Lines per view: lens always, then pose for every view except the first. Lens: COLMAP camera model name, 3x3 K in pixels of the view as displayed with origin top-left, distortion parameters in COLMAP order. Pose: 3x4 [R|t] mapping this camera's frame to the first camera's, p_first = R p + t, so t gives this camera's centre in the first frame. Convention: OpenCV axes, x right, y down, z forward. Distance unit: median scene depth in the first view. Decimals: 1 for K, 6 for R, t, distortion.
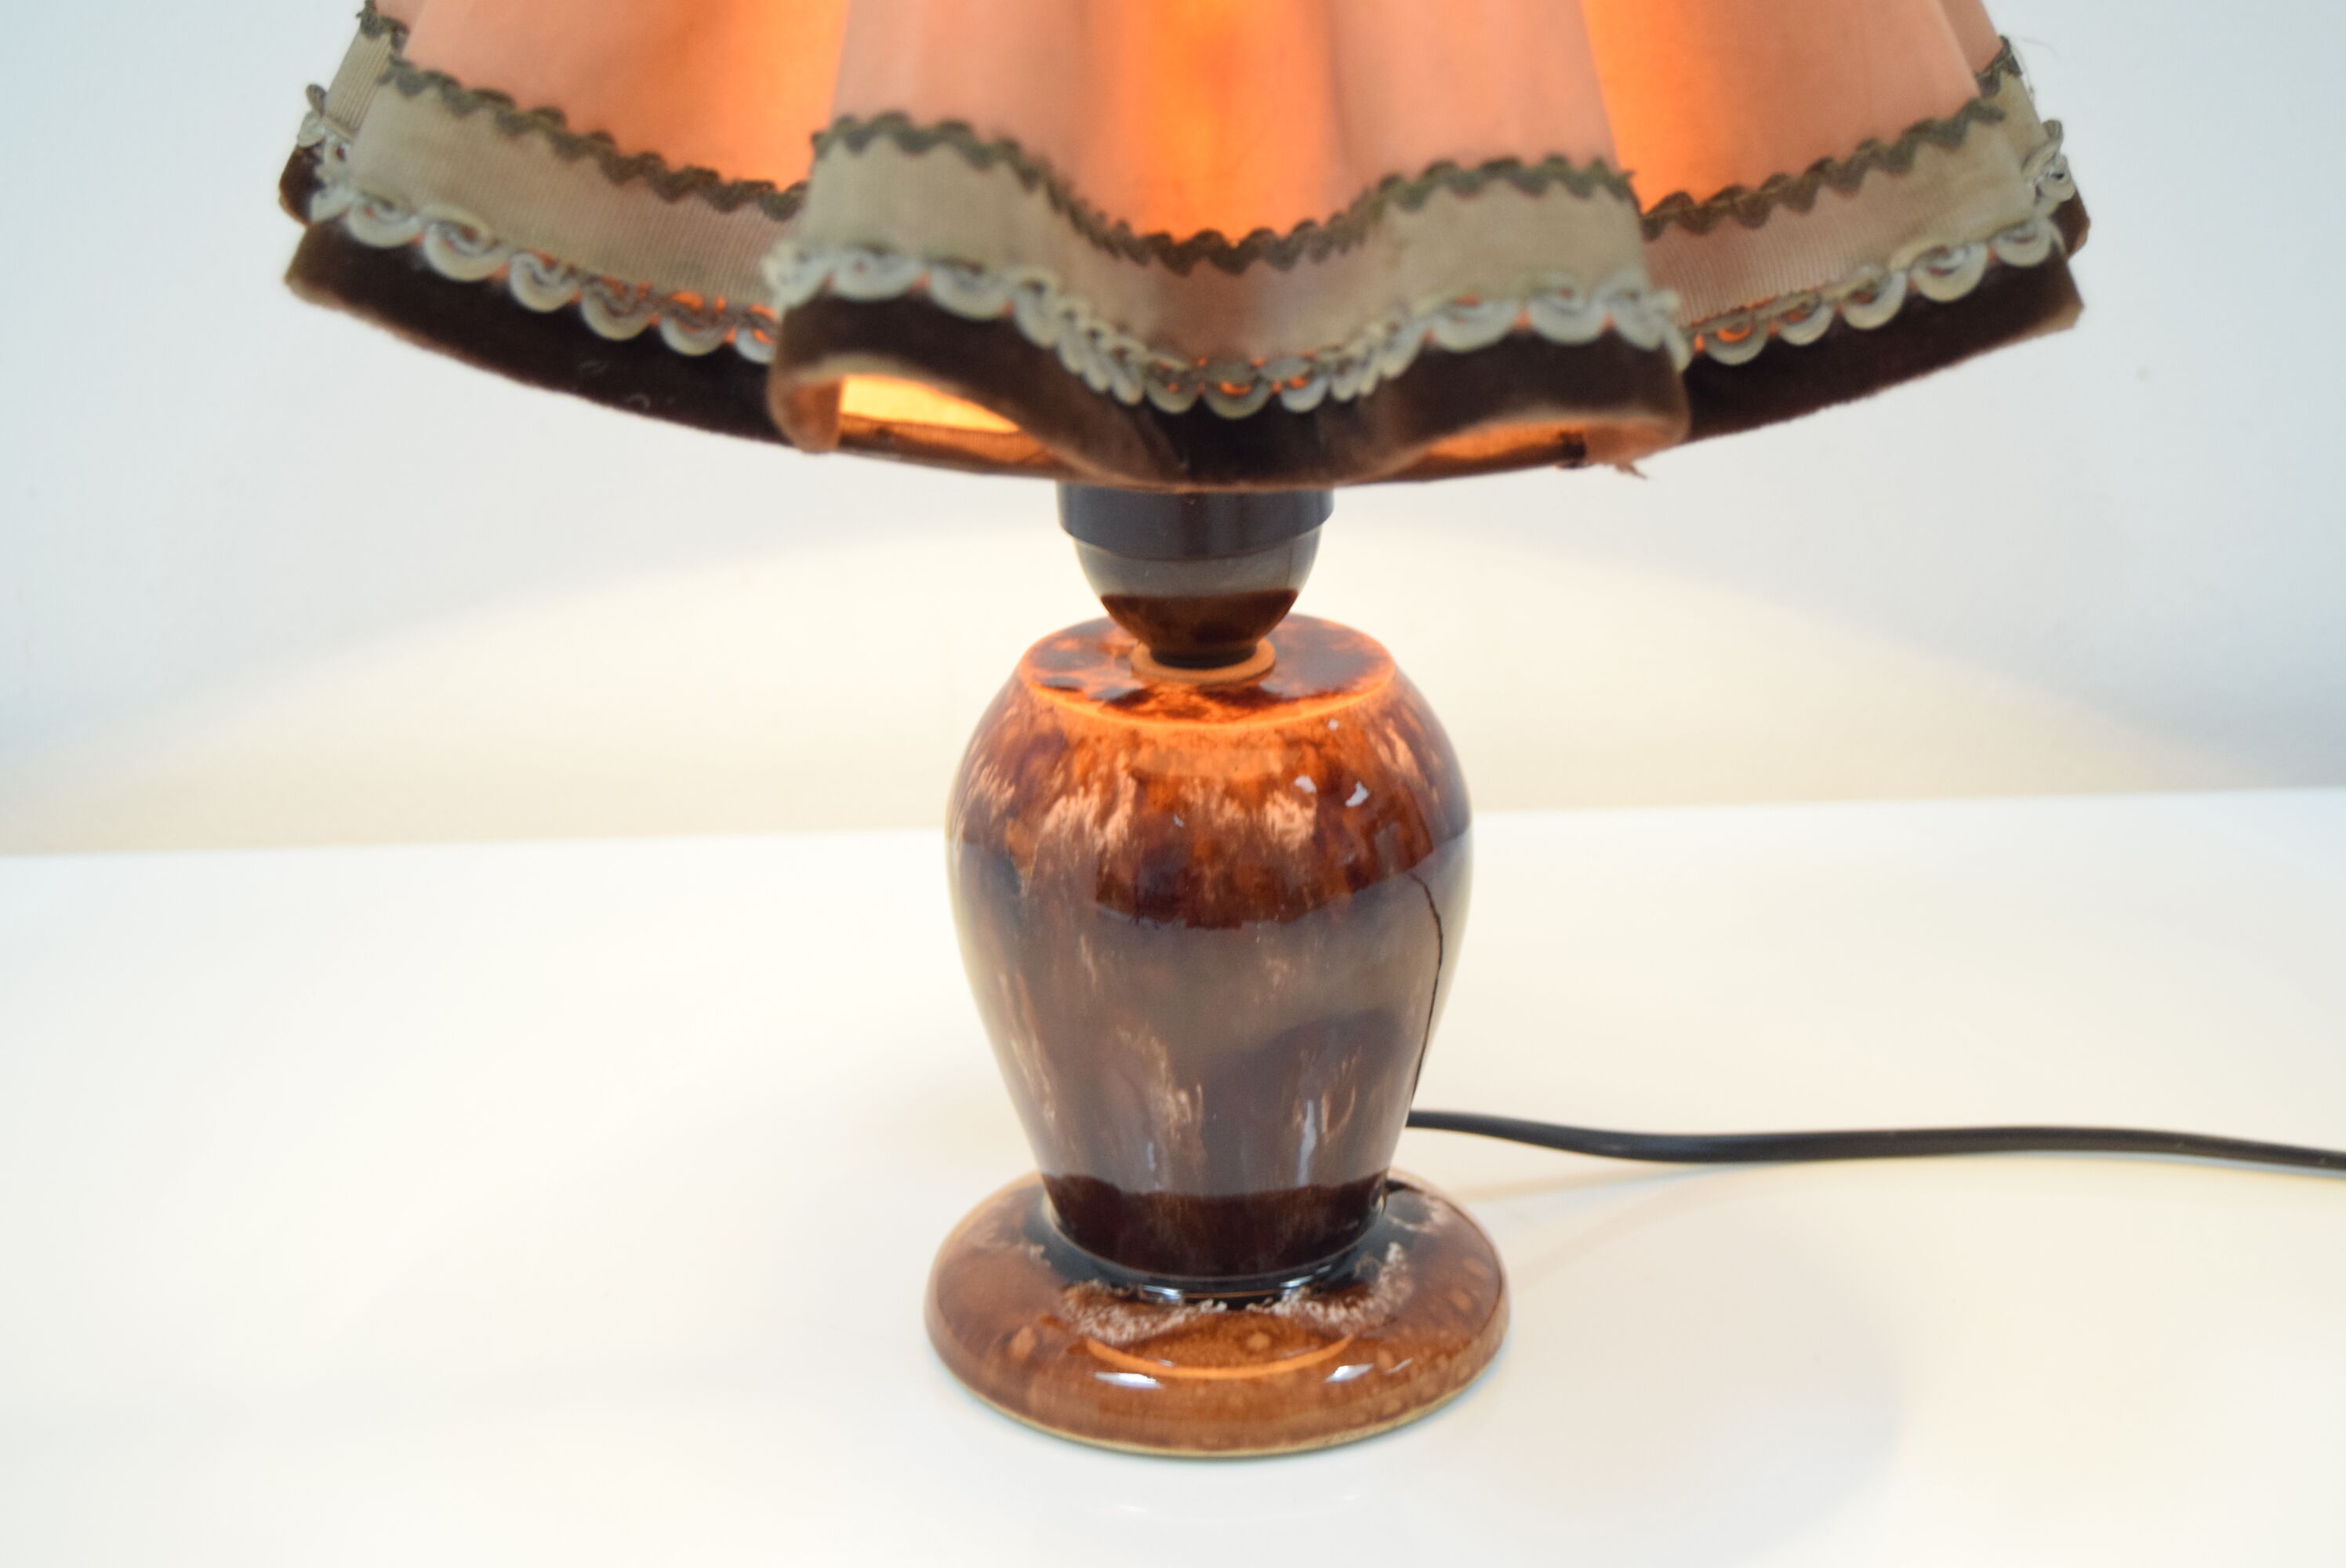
lens RADIAL K [[4228.5, 0, 1173.0], [0, 4228.5, 784.0], [0, 0, 1]] dist [-0.036139, -0.236107]
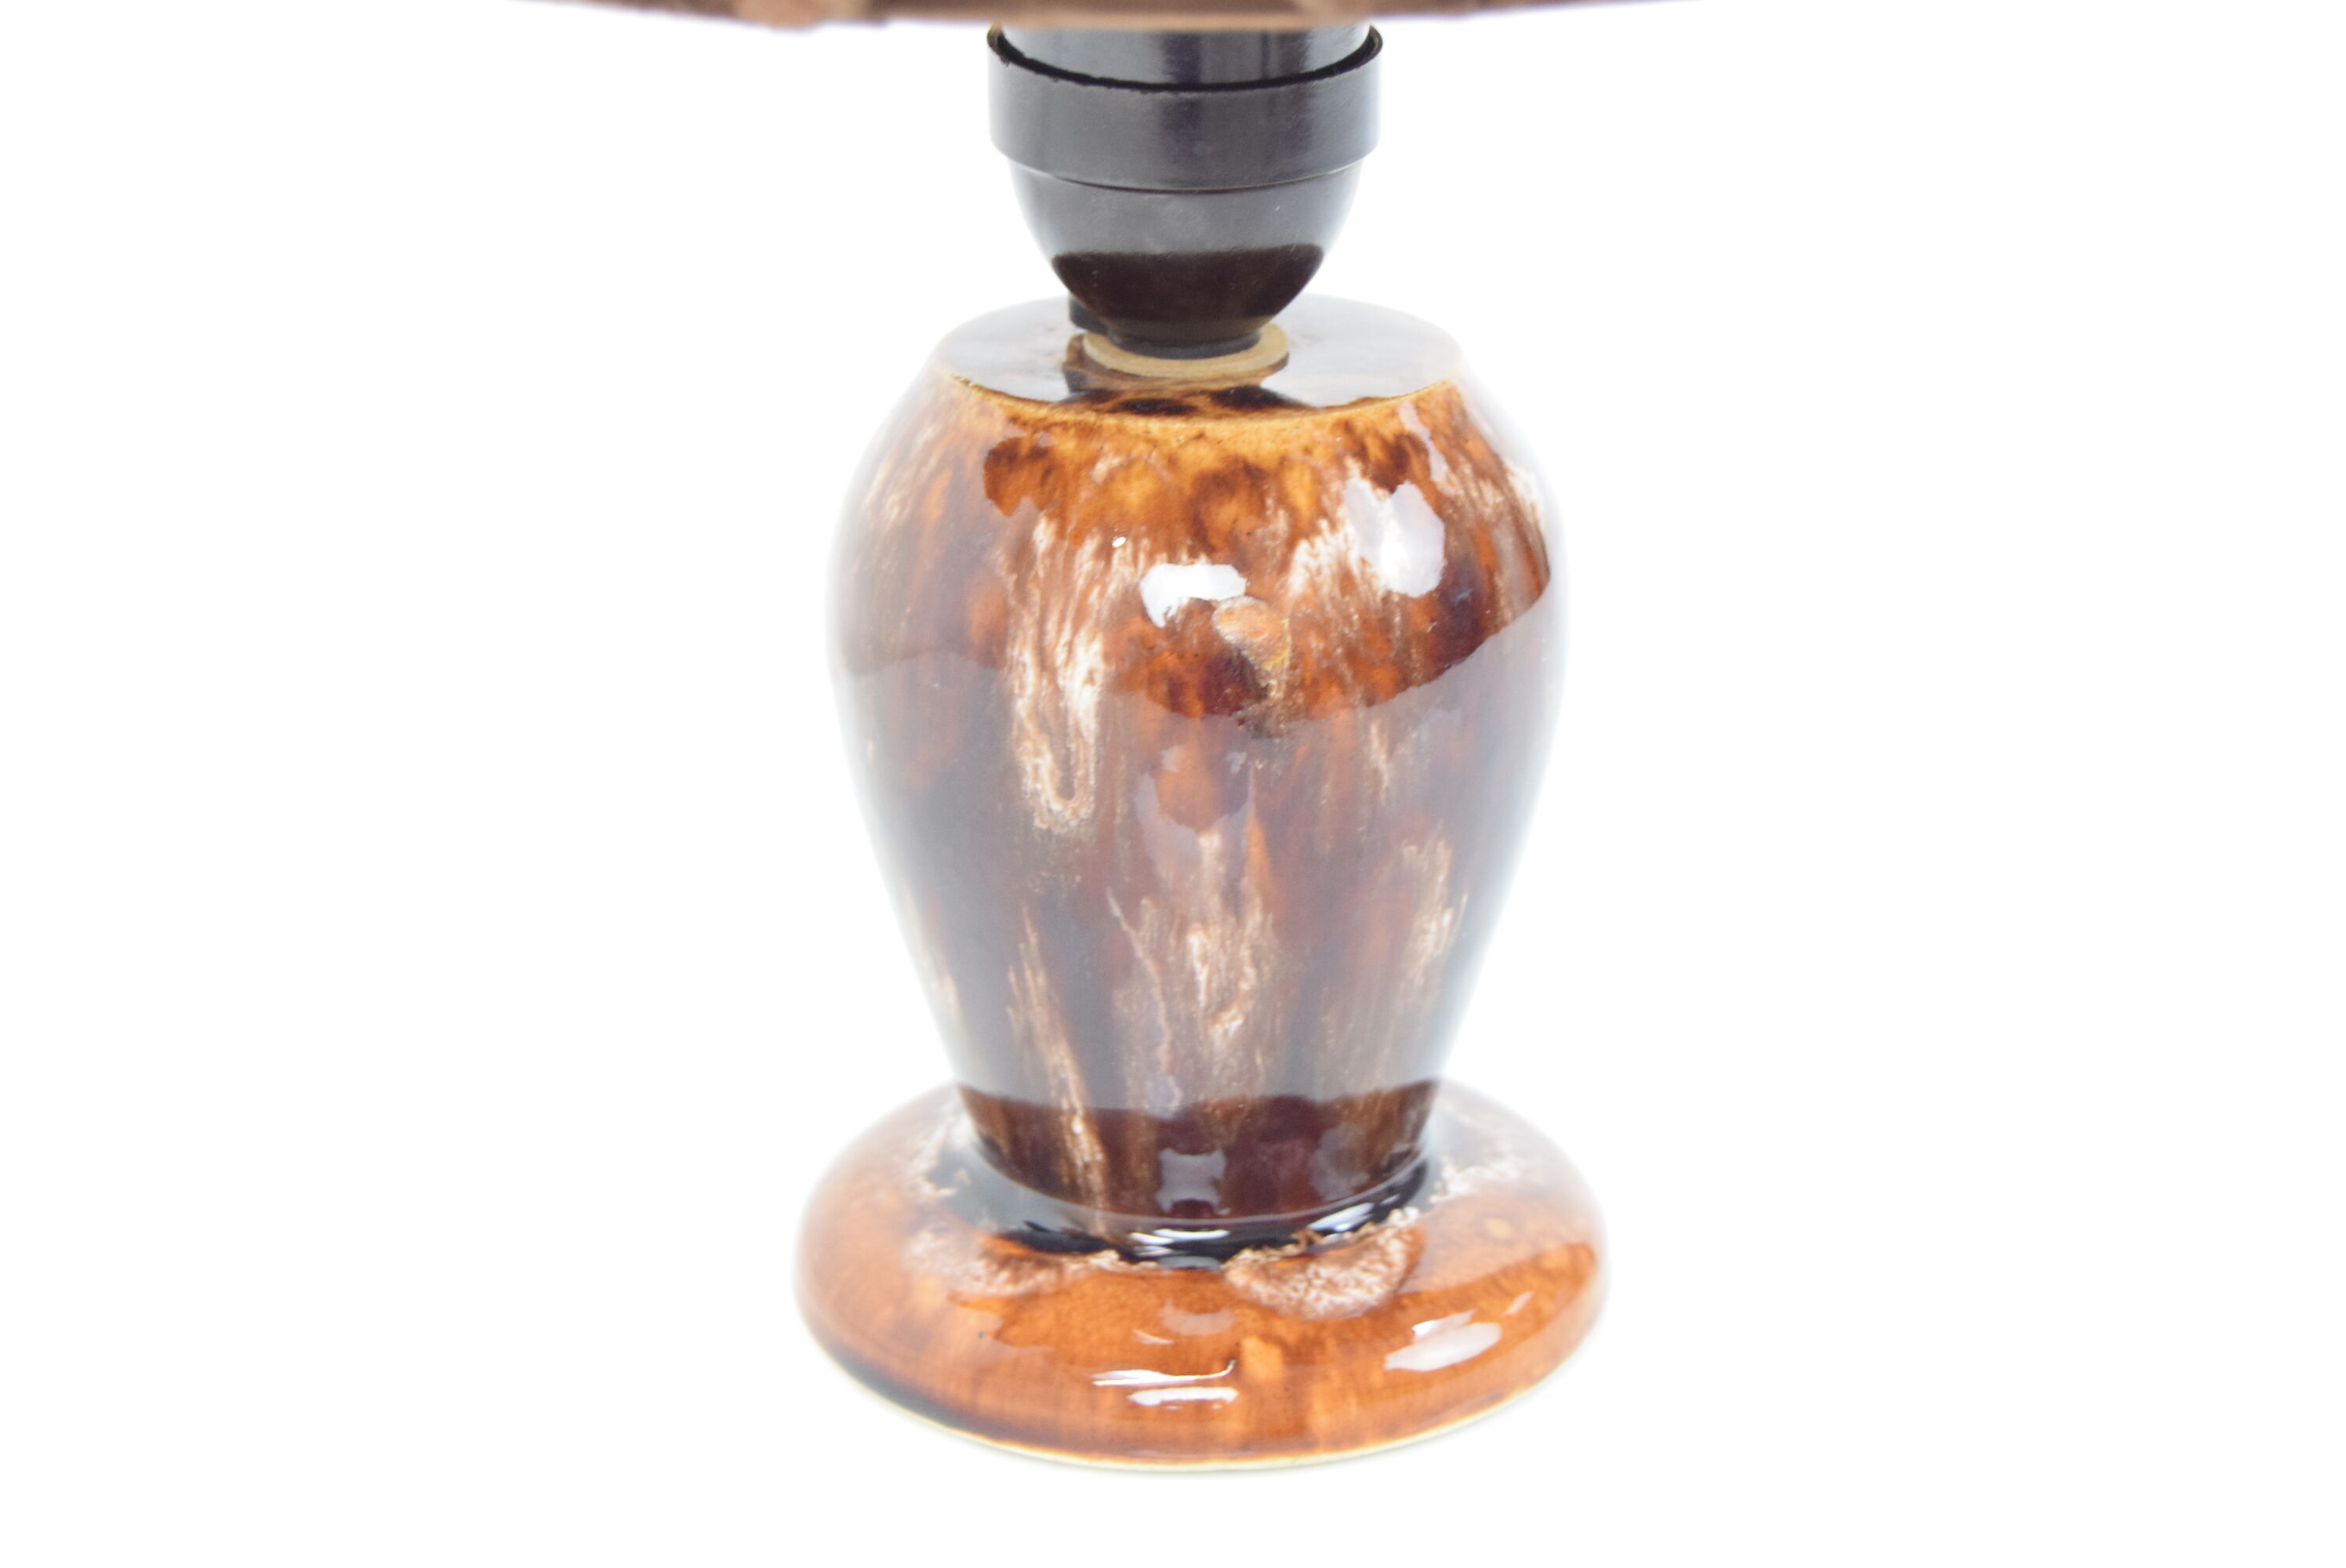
lens RADIAL K [[4911.2, 0, 1173.0], [0, 4911.2, 784.0], [0, 0, 1]] dist [0.005089, 0.008942]
pose [[0.597169, -0.268298, 0.755914, -0.663577], [0.273793, 0.953981, 0.122302, -0.063810], [-0.753941, 0.133929, 0.643146, 0.505558]]
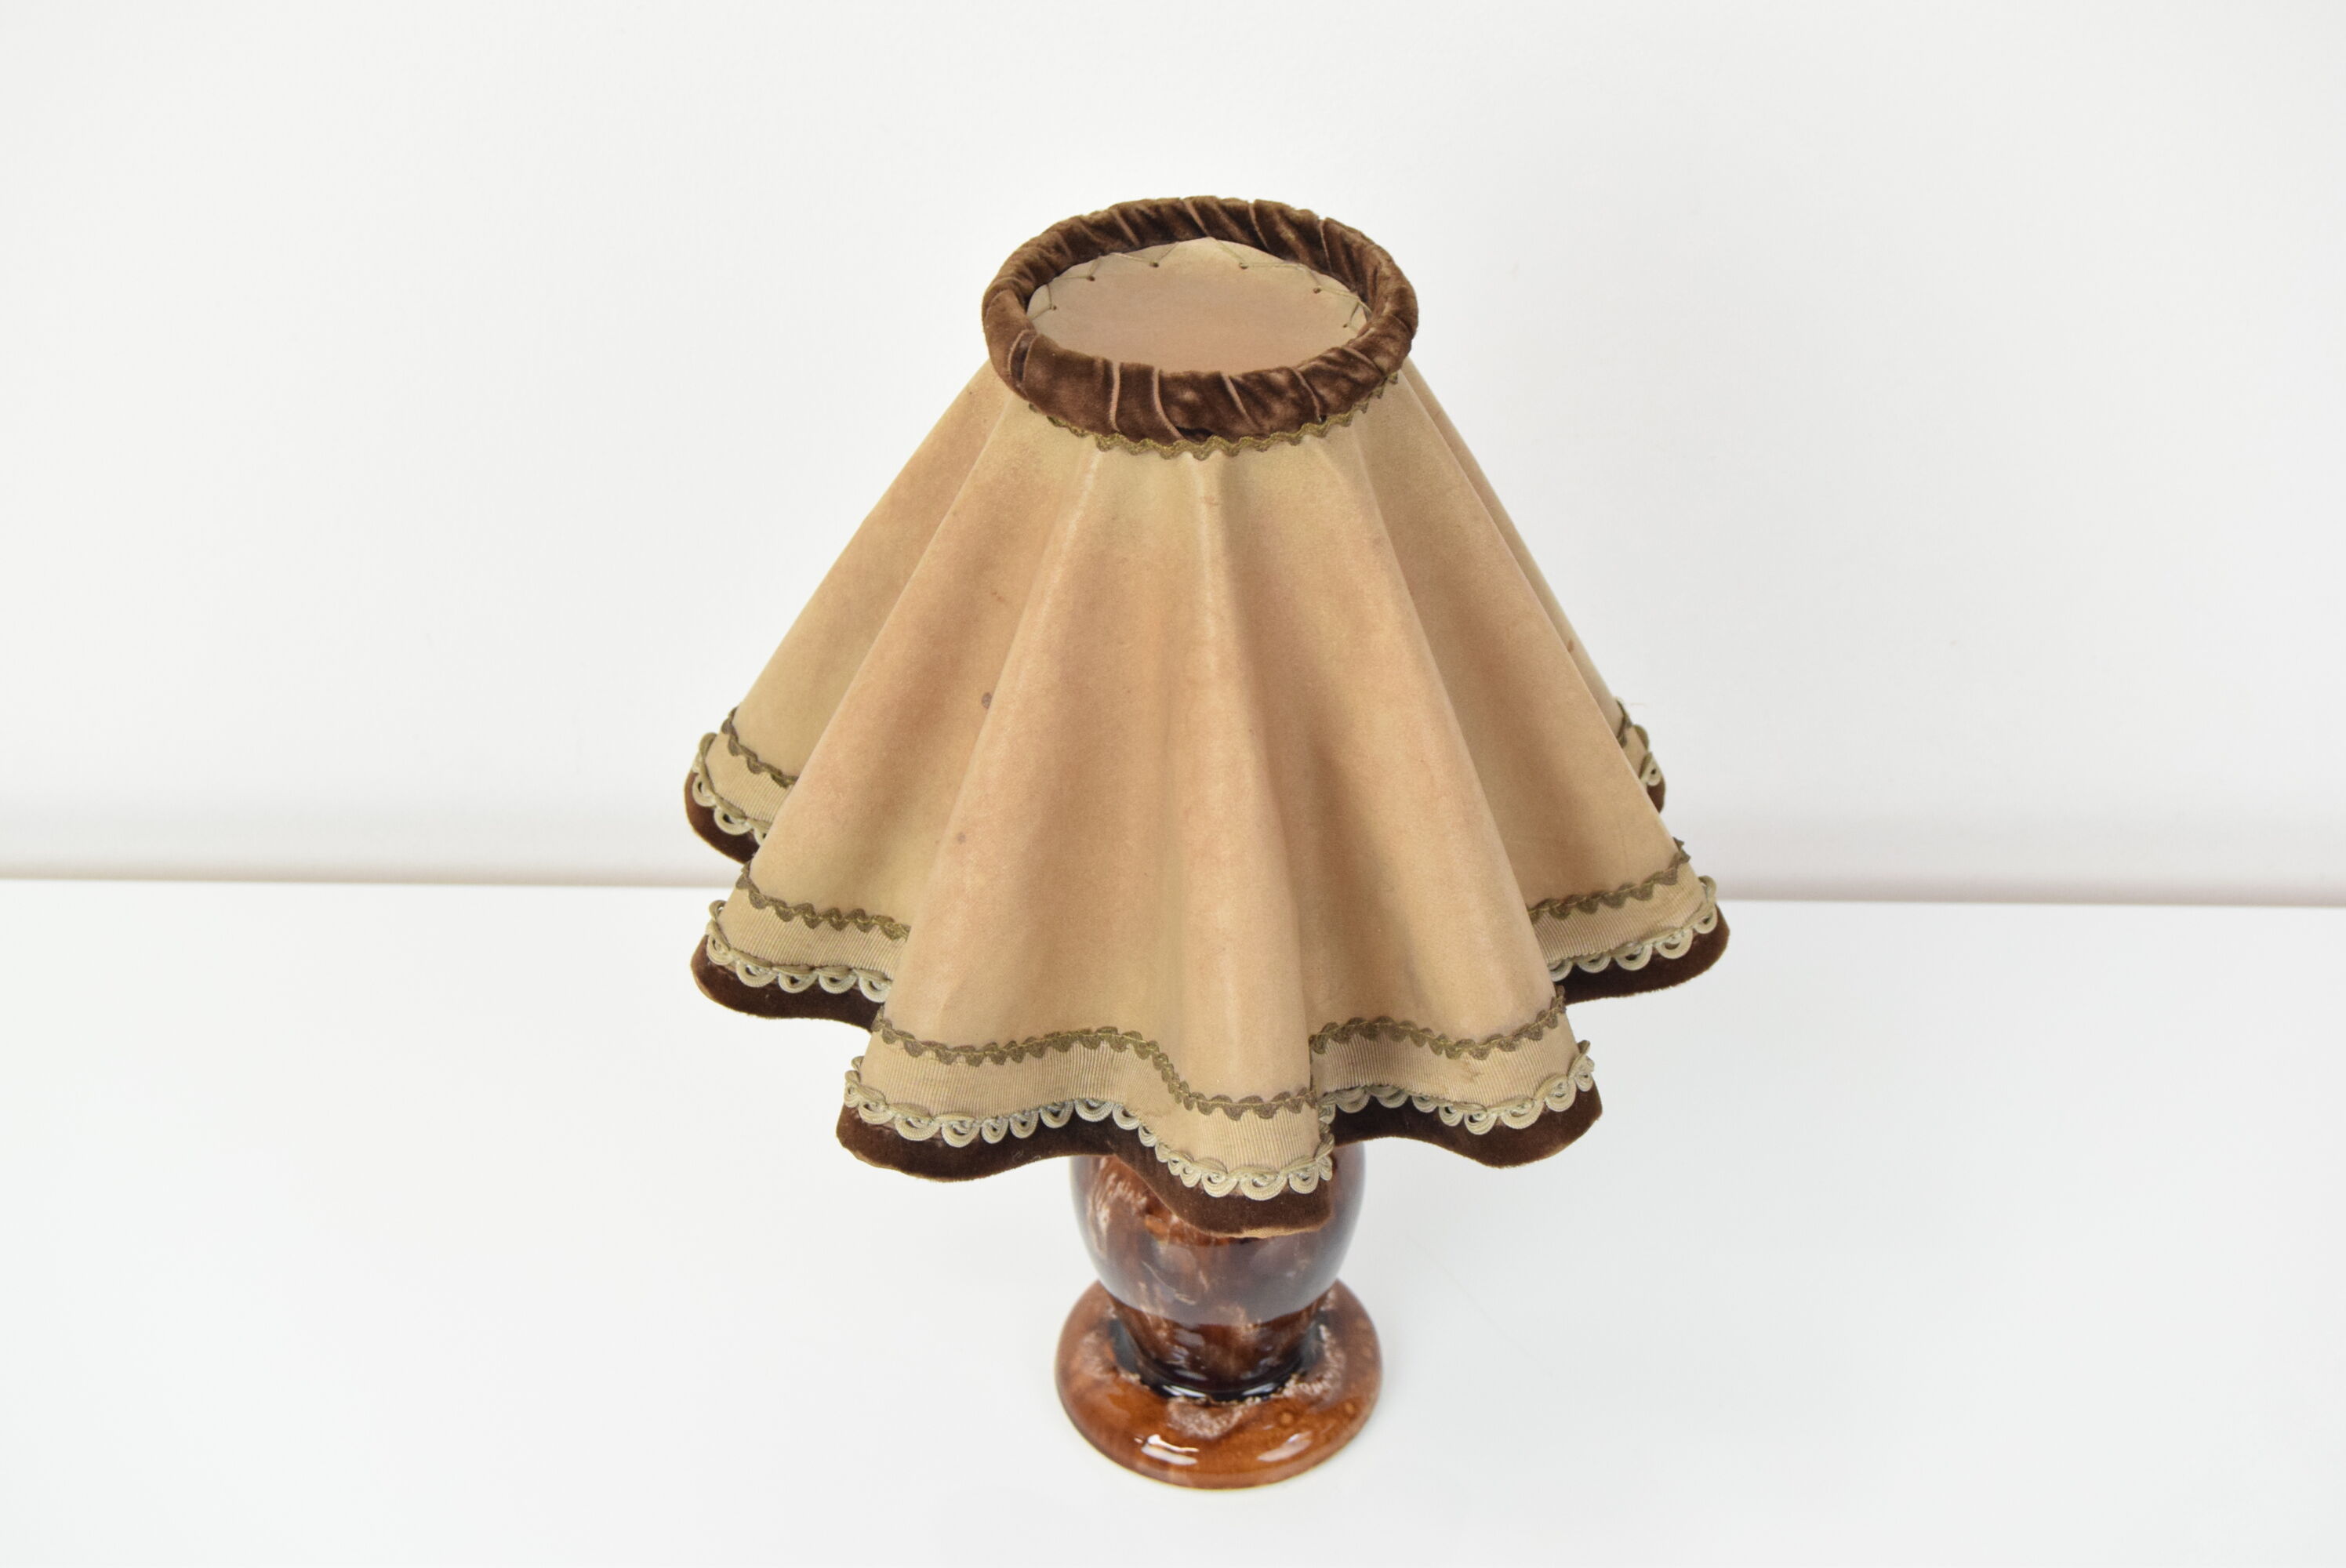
lens RADIAL K [[4111.0, 0, 1173.0], [0, 4111.0, 784.0], [0, 0, 1]] dist [0.020942, 0.022102]
pose [[0.933664, -0.217555, 0.284502, -0.494859], [0.120514, 0.938882, 0.322455, -0.739922], [-0.337266, -0.266778, 0.902818, -0.546156]]
